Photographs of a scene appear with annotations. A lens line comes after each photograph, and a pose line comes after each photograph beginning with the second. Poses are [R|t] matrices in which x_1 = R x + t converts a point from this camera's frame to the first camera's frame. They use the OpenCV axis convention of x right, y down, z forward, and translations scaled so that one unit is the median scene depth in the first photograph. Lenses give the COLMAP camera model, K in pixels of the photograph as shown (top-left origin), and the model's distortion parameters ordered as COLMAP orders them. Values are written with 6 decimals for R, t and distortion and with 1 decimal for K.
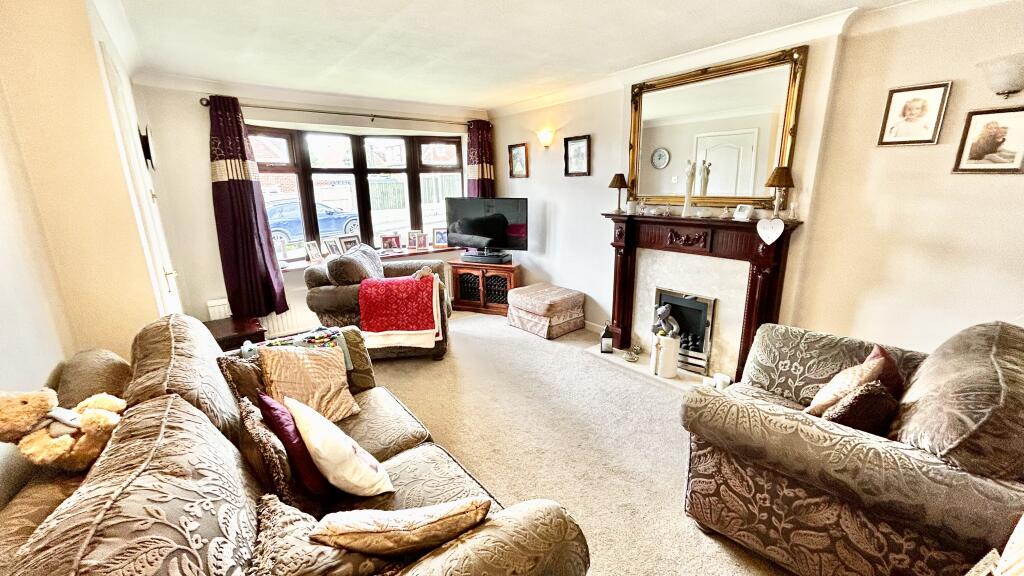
lens RADIAL K [[419.1, 0, 509.7], [0, 419.1, 290.0], [0, 0, 1]] dist [0.002642, 0.000127]
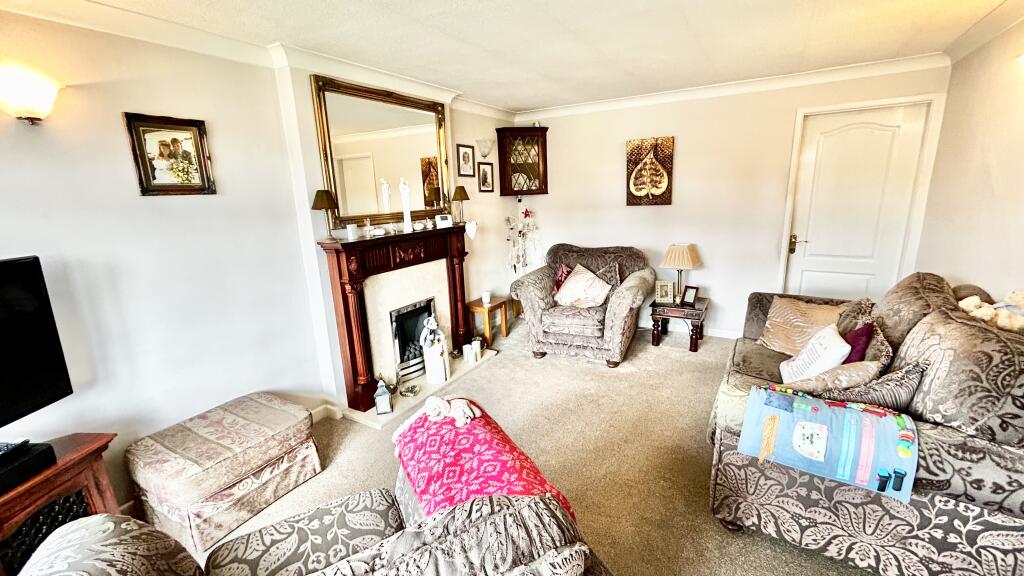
lens RADIAL K [[419.1, 0, 508.6], [0, 419.1, 285.2], [0, 0, 1]] dist [0.002642, 0.000127]
pose [[-0.349855, -0.176694, 0.919989, -0.571381], [0.274986, 0.919420, 0.281156, -0.246865], [-0.895536, 0.351348, -0.273076, 0.990940]]
